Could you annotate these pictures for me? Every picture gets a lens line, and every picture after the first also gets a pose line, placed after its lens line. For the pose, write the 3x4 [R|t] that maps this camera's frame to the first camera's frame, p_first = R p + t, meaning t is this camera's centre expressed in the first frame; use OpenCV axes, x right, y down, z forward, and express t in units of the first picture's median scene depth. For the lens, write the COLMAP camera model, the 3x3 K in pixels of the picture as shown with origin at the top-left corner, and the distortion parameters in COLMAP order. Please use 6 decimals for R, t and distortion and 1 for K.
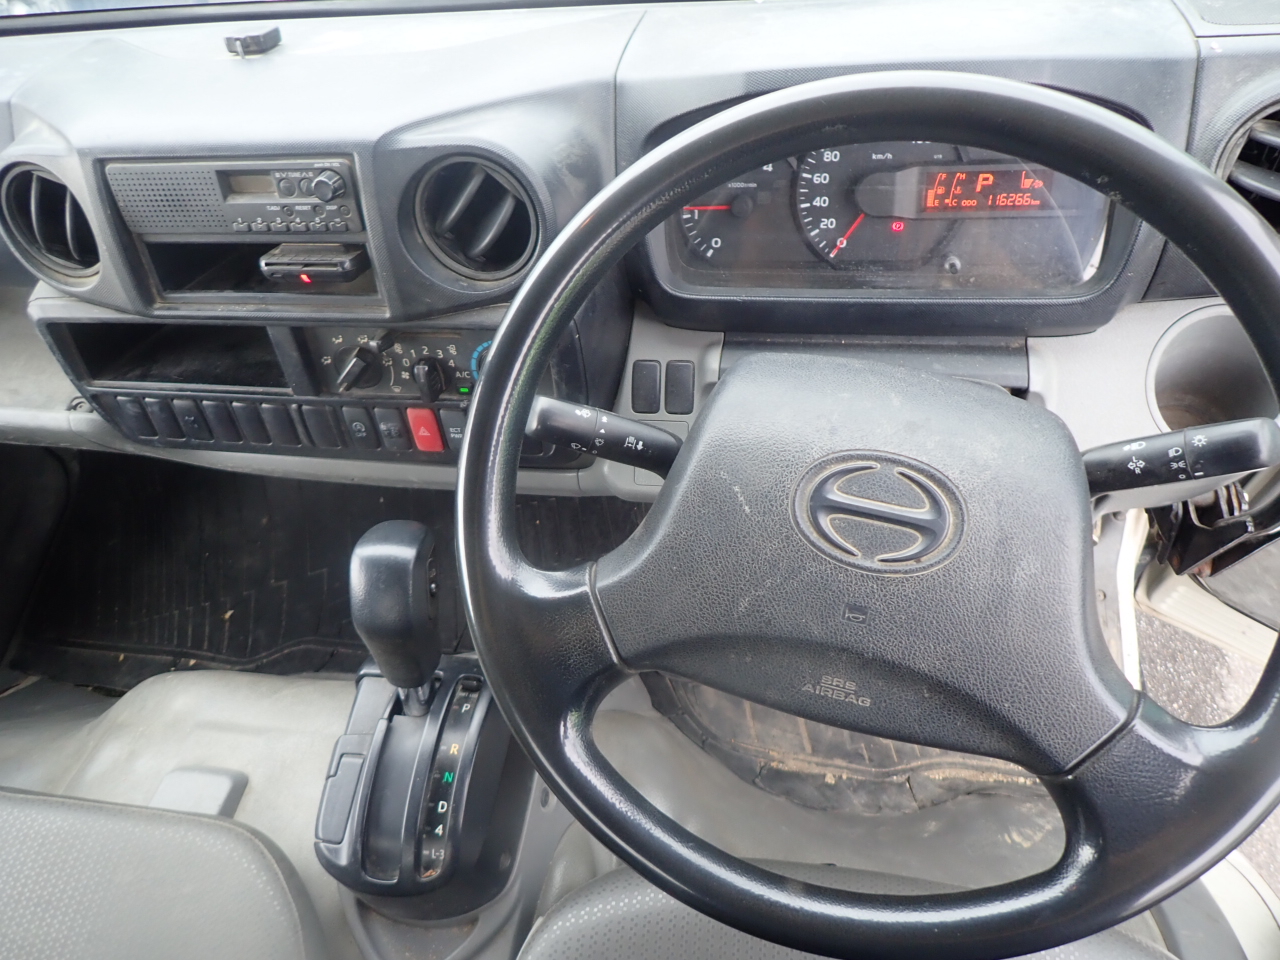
lens RADIAL K [[901.6, 0, 641.2], [0, 901.6, 476.2], [0, 0, 1]] dist [-0.004046, -0.033292]
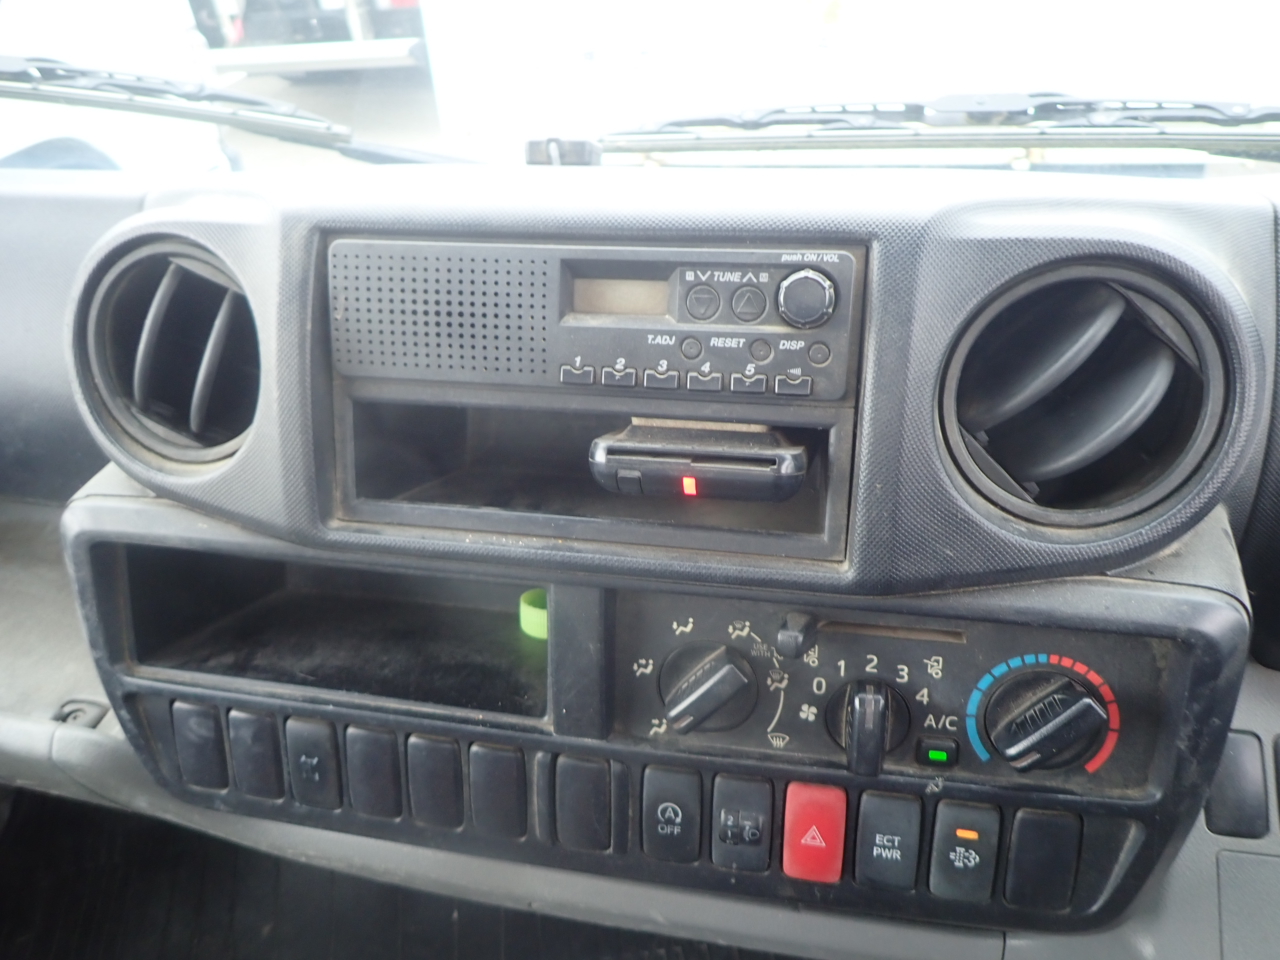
lens RADIAL K [[901.6, 0, 641.2], [0, 901.6, 476.2], [0, 0, 1]] dist [-0.004046, -0.033292]
pose [[0.994929, 0.099994, 0.010826, -0.368670], [-0.087132, 0.910679, -0.403822, -0.023850], [-0.050238, 0.400831, 0.914774, 0.506242]]
